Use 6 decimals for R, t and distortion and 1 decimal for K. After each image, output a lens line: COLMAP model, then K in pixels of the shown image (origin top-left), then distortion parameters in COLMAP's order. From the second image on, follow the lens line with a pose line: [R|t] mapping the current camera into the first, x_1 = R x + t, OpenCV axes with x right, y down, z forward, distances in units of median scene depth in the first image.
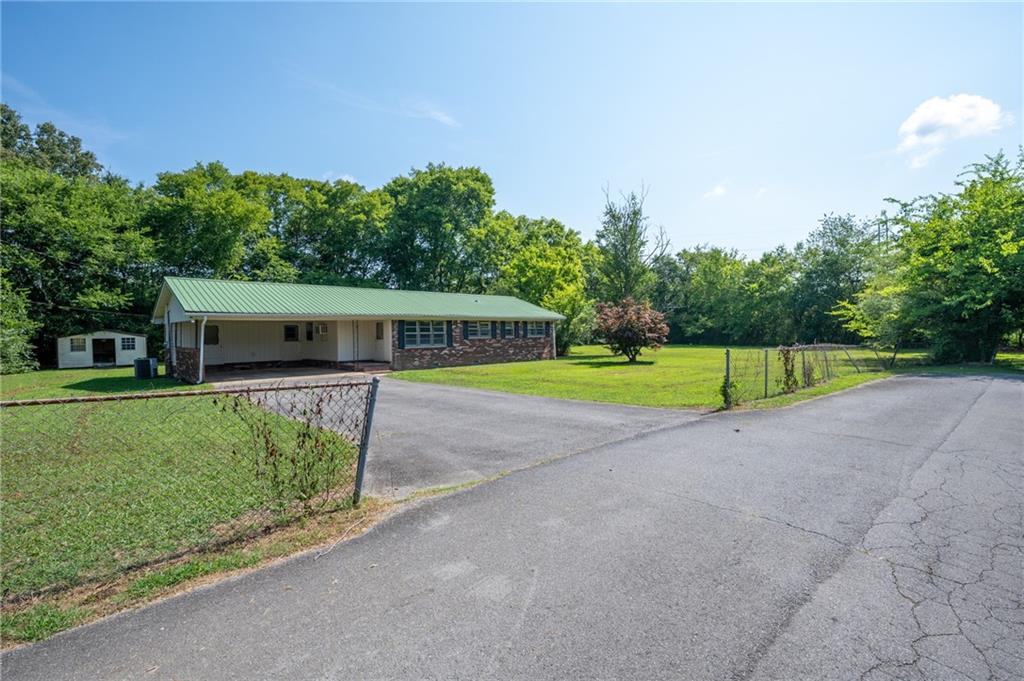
lens RADIAL K [[462.1, 0, 512.0], [0, 462.1, 340.5], [0, 0, 1]] dist [0.001867, -0.000355]
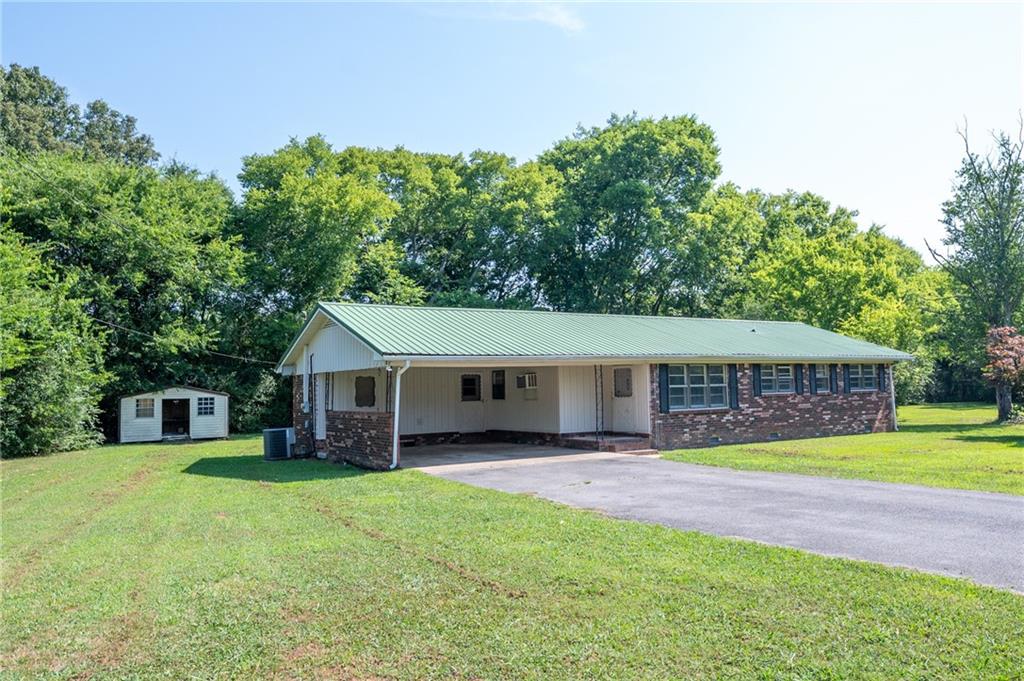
lens RADIAL K [[750.0, 0, 534.8], [0, 750.0, 341.5], [0, 0, 1]] dist [-0.001130, 0.000194]
pose [[0.981556, -0.020230, -0.190100, -0.130641], [0.005471, 0.996951, -0.077843, 0.000644], [0.191095, 0.075368, 0.978674, 0.014266]]
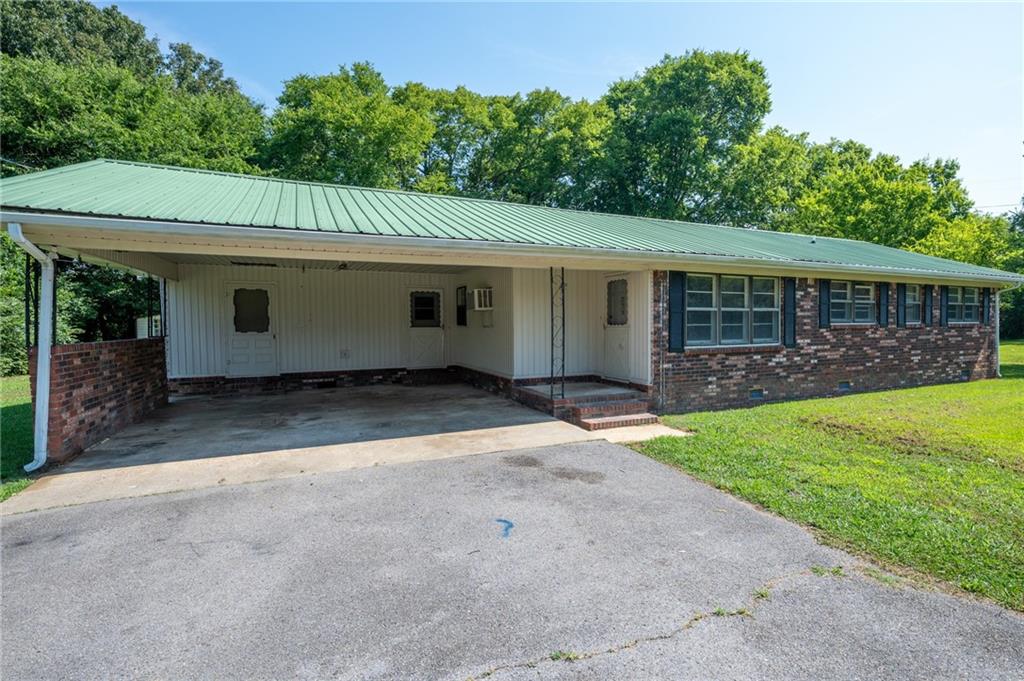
lens RADIAL K [[520.6, 0, 583.4], [0, 520.6, 343.2], [0, 0, 1]] dist [-0.001952, 0.000491]
pose [[0.963842, 0.020441, -0.265691, -0.120473], [-0.013103, 0.999483, 0.029365, 0.000287], [0.266154, -0.024822, 0.963611, 0.350998]]
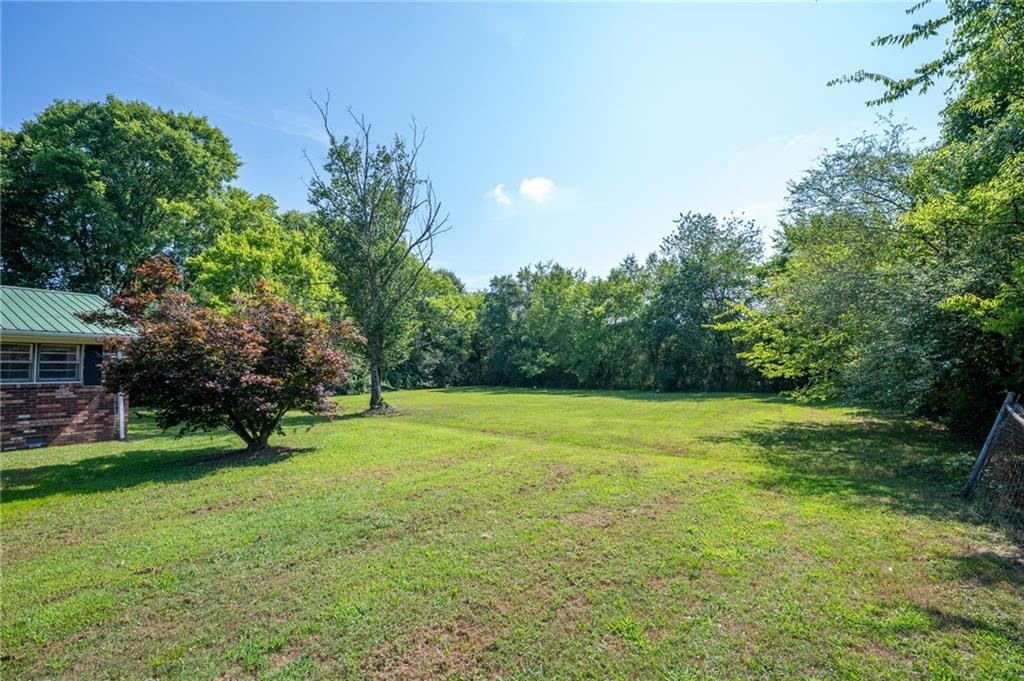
lens RADIAL K [[457.3, 0, 512.0], [0, 457.3, 340.5], [0, 0, 1]] dist [-0.001435, -0.000142]
pose [[0.969320, 0.013338, 0.245442, 0.263820], [0.008595, 0.996077, -0.088072, -0.005653], [-0.245654, 0.087479, 0.965402, 0.419752]]
